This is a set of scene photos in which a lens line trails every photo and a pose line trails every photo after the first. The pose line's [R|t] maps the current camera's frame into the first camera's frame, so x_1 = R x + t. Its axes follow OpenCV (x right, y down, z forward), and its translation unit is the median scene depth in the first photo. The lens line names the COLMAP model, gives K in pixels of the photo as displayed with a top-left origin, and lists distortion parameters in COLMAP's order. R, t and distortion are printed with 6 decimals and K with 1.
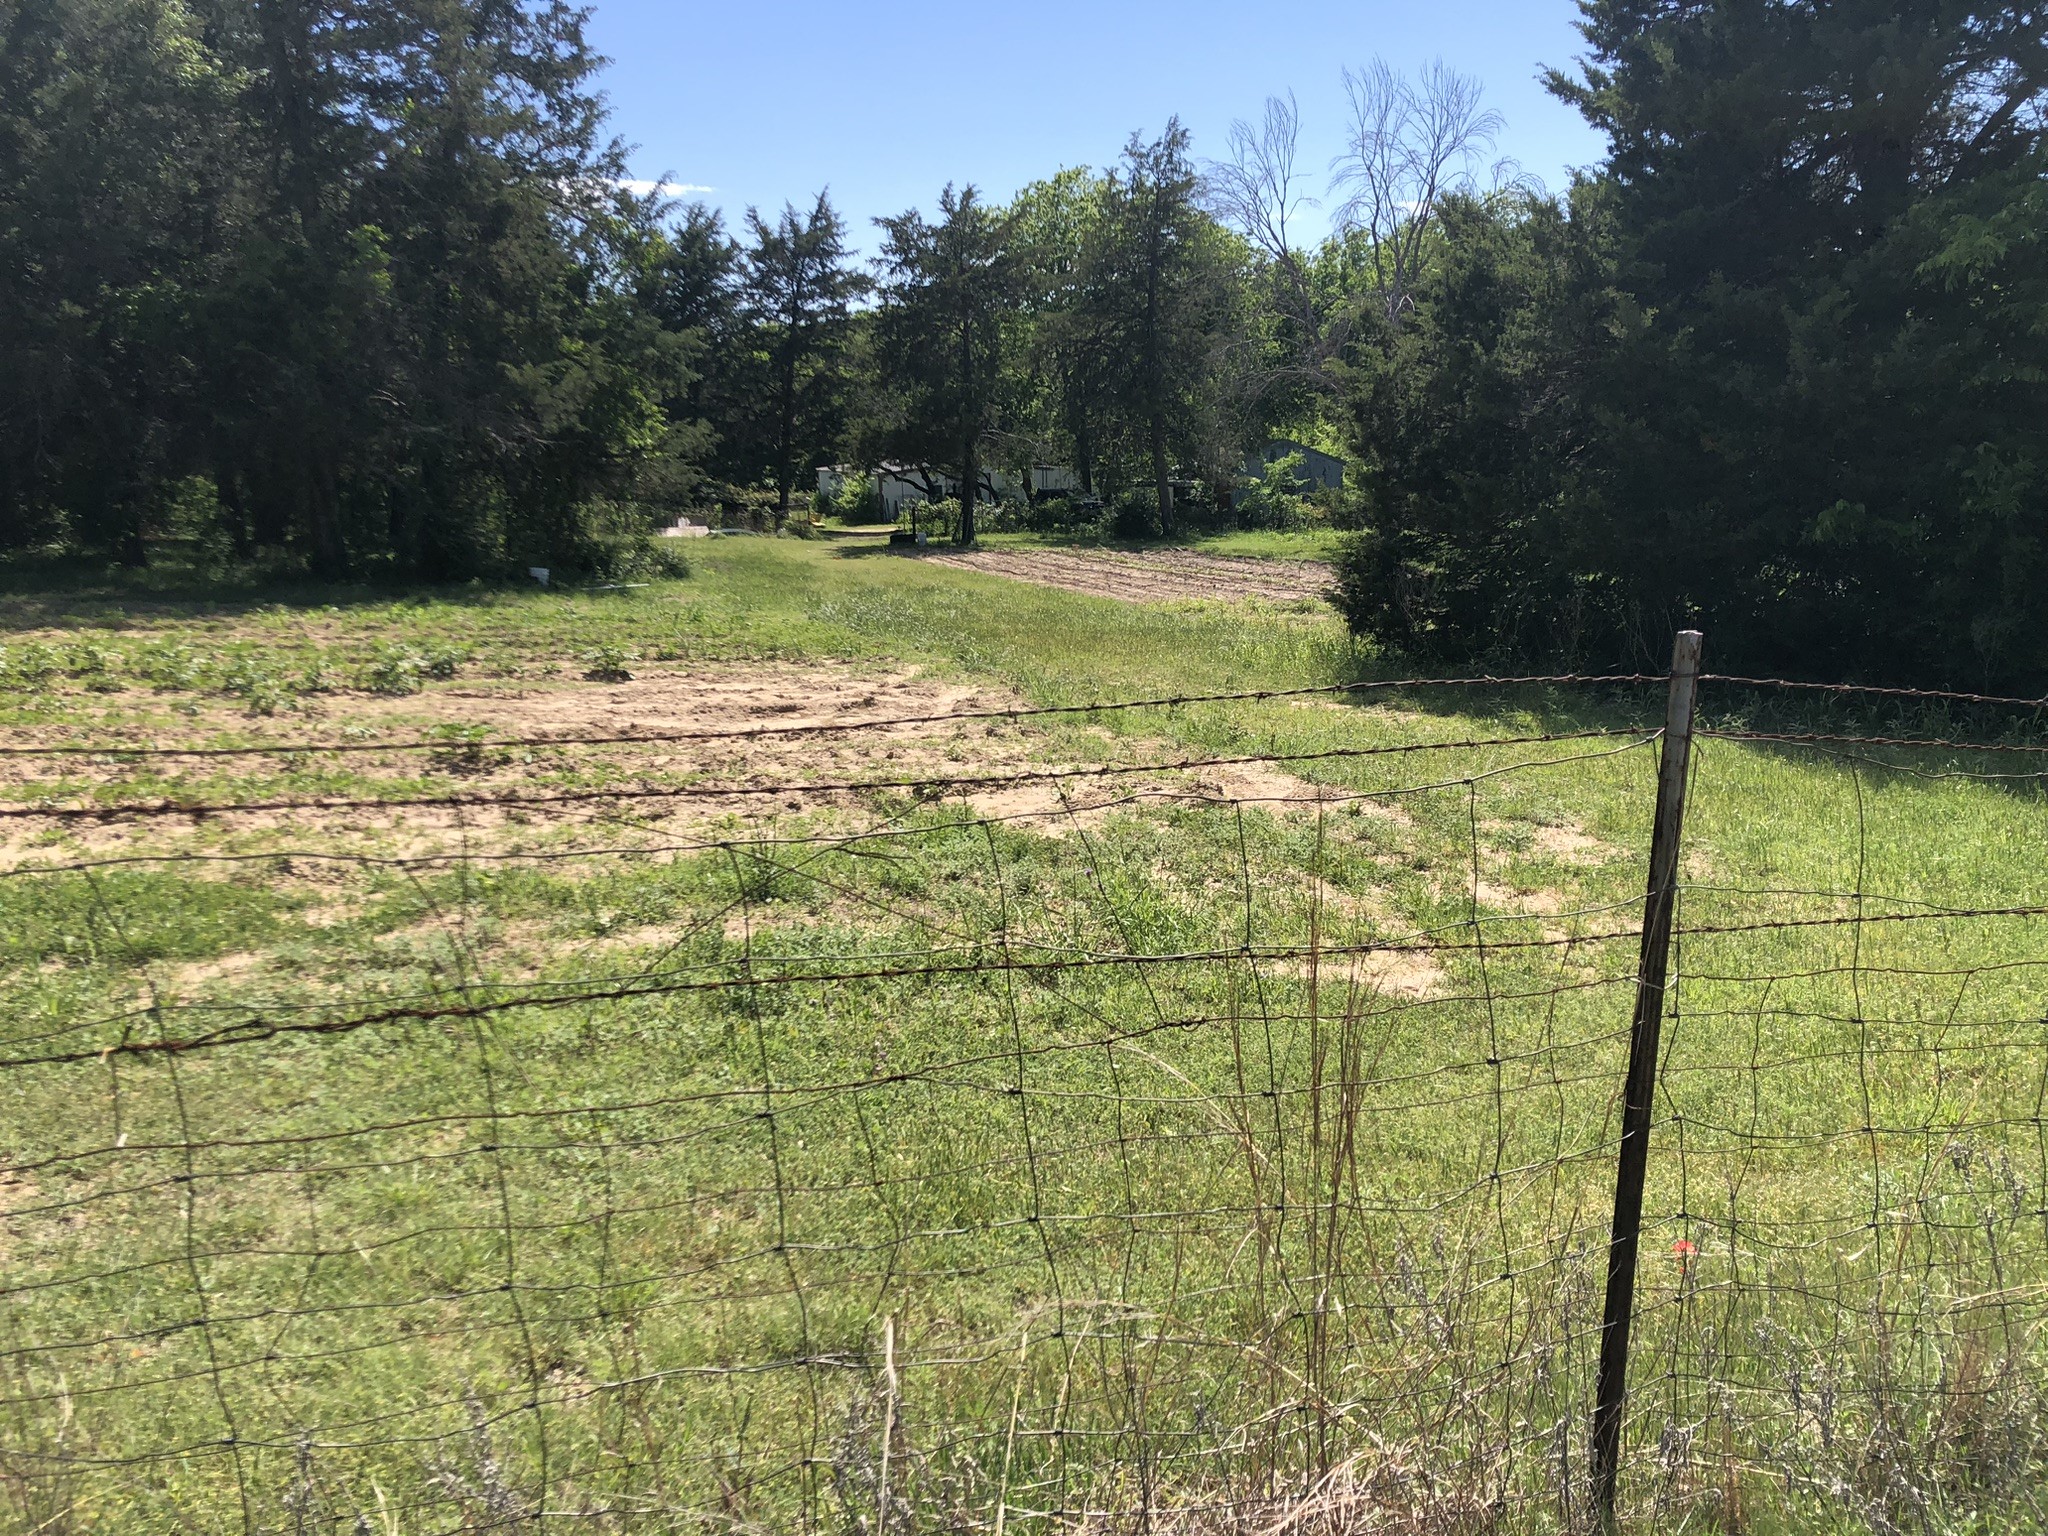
lens RADIAL K [[1650.9, 0, 1058.0], [0, 1650.9, 767.9], [0, 0, 1]] dist [0.022688, -0.010224]
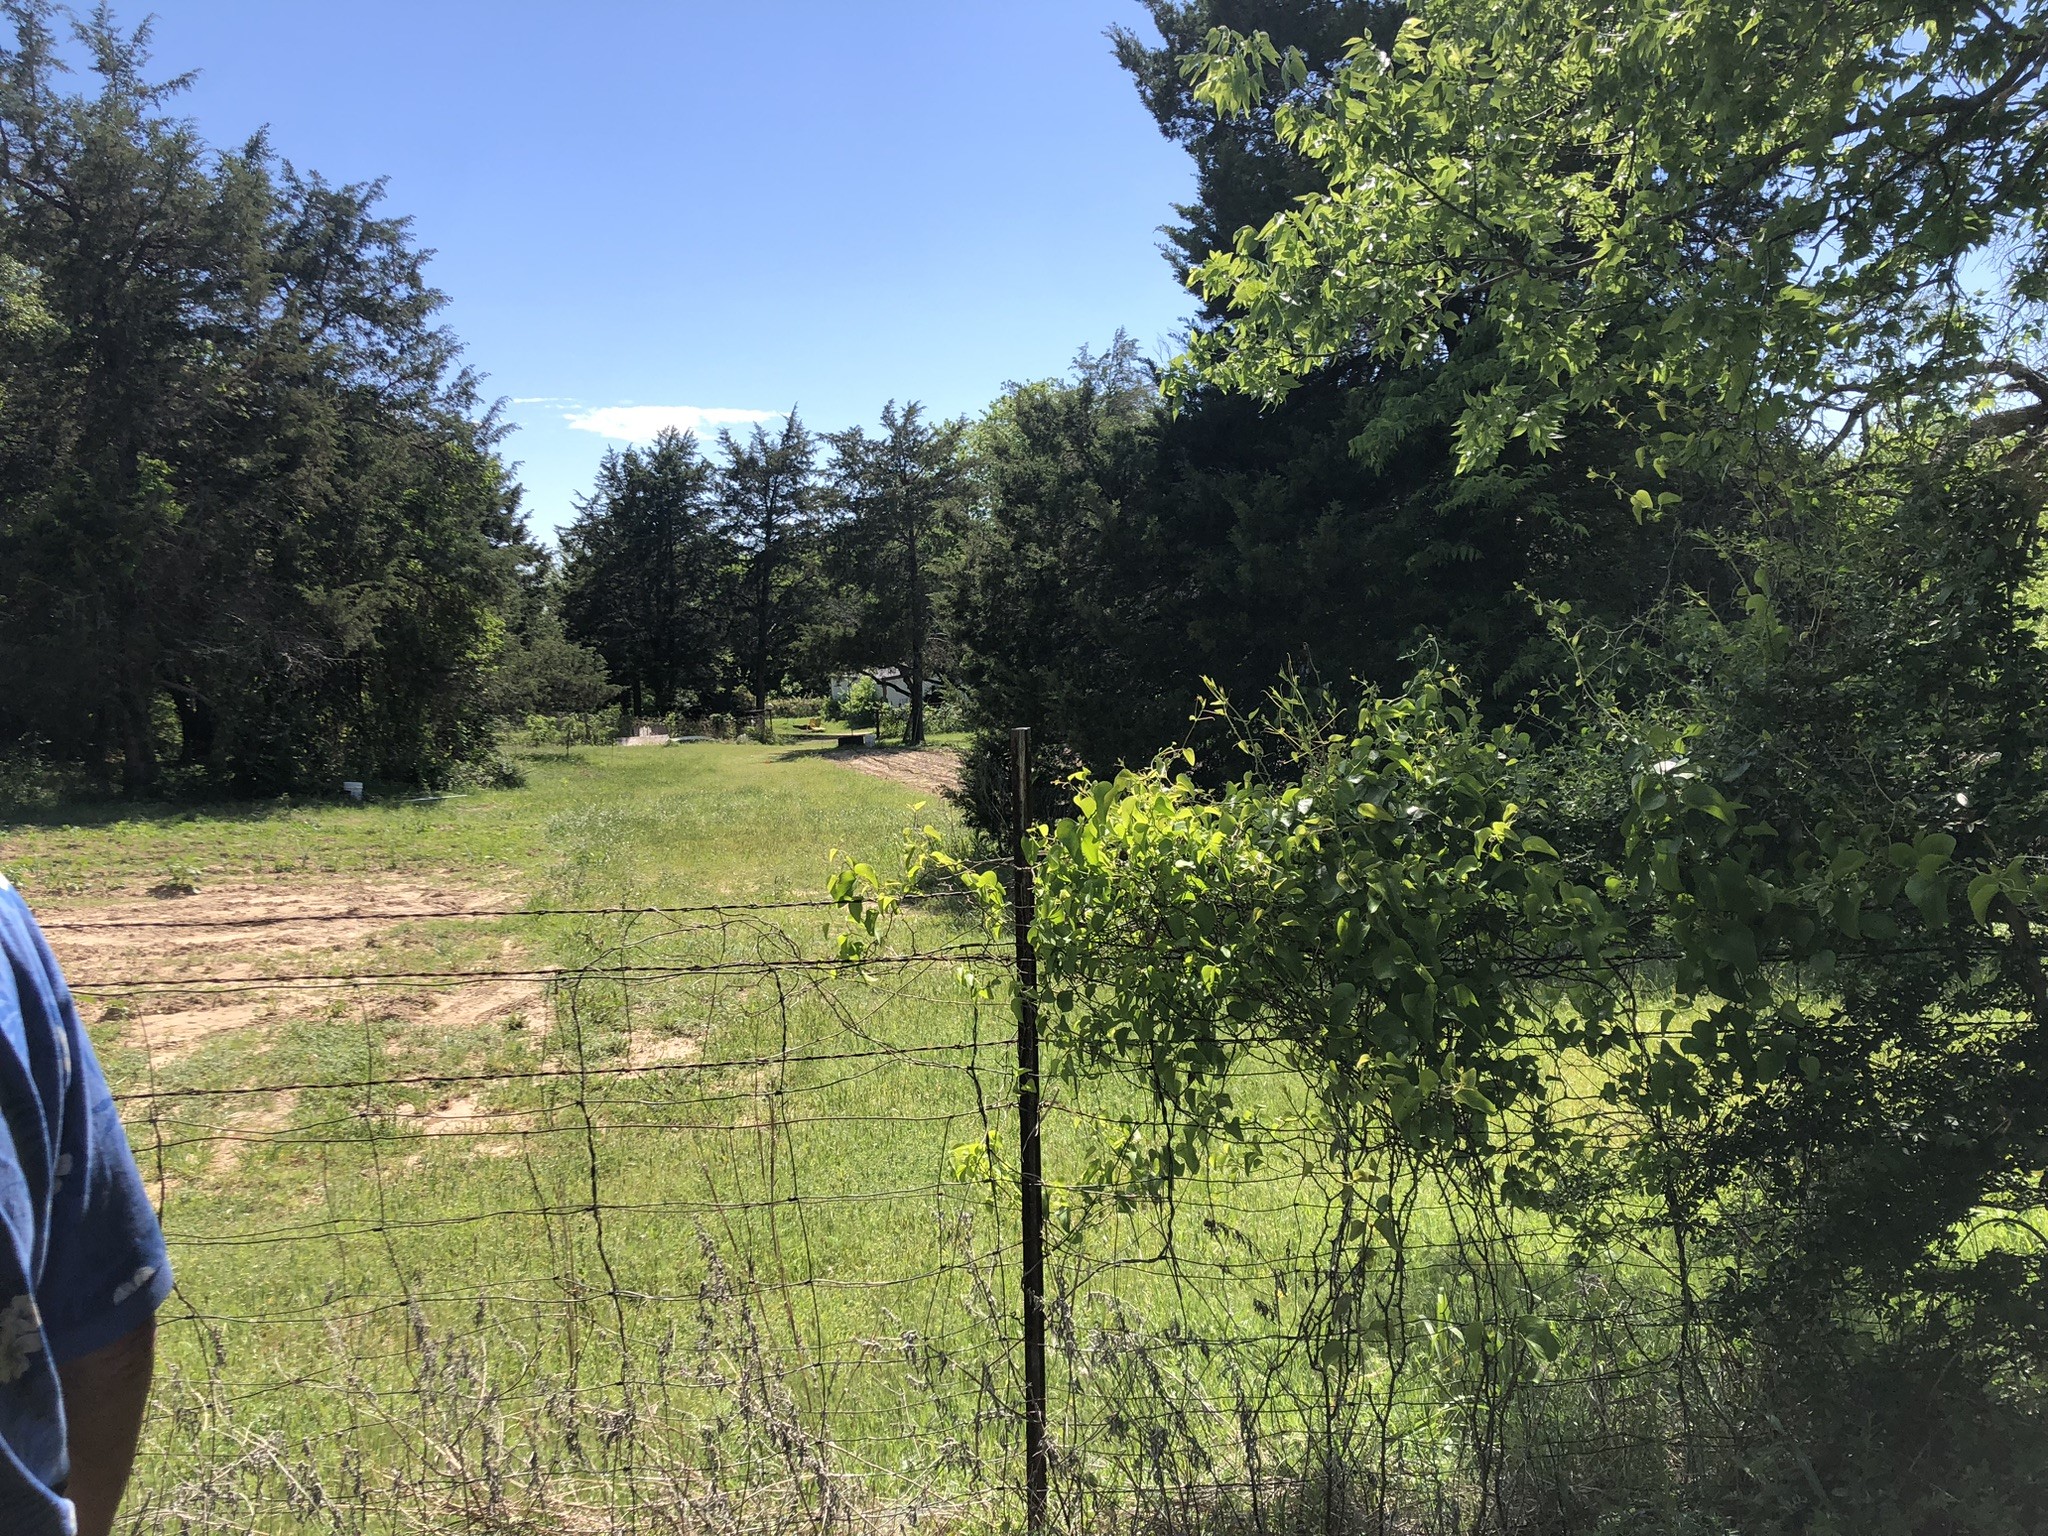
lens RADIAL K [[1646.5, 0, 1108.5], [0, 1646.5, 772.2], [0, 0, 1]] dist [-0.009165, -0.016525]
pose [[0.998990, -0.025311, -0.037117, 0.274597], [0.020842, 0.993006, -0.116211, -0.001133], [0.039799, 0.115320, 0.992531, 0.034636]]
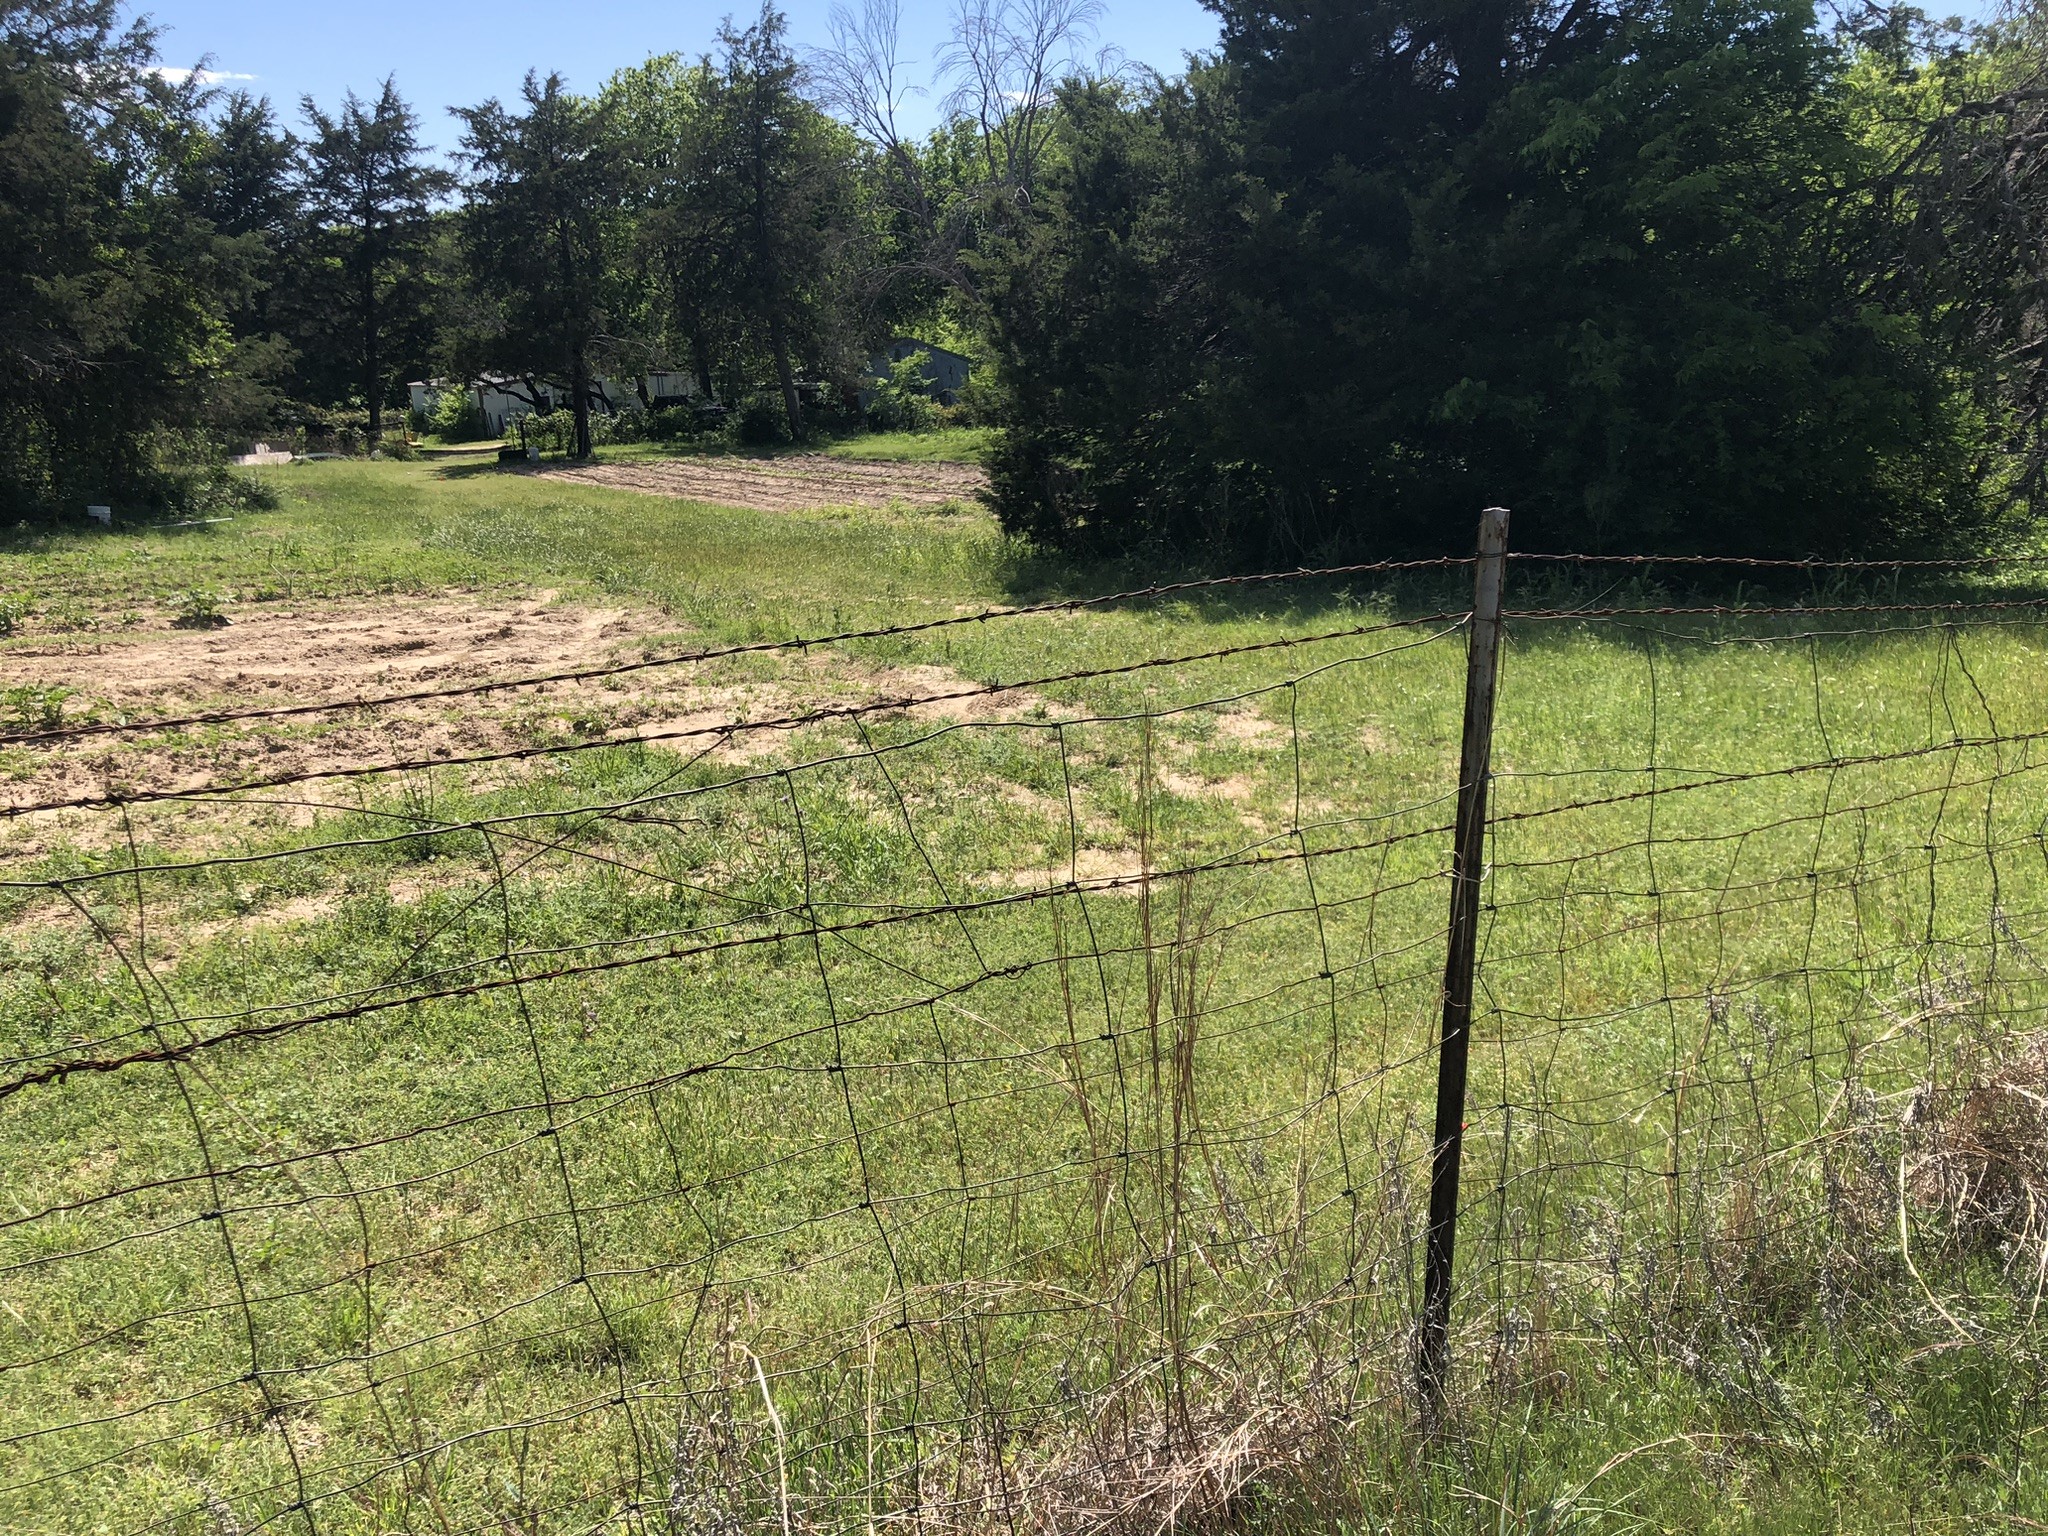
lens RADIAL K [[1660.9, 0, 1029.5], [0, 1660.9, 770.1], [0, 0, 1]] dist [0.020472, -0.007244]
pose [[0.977979, -0.080492, 0.192558, -0.009678], [0.069423, 0.995560, 0.063568, -0.001503], [-0.196820, -0.048800, 0.979224, 0.011891]]
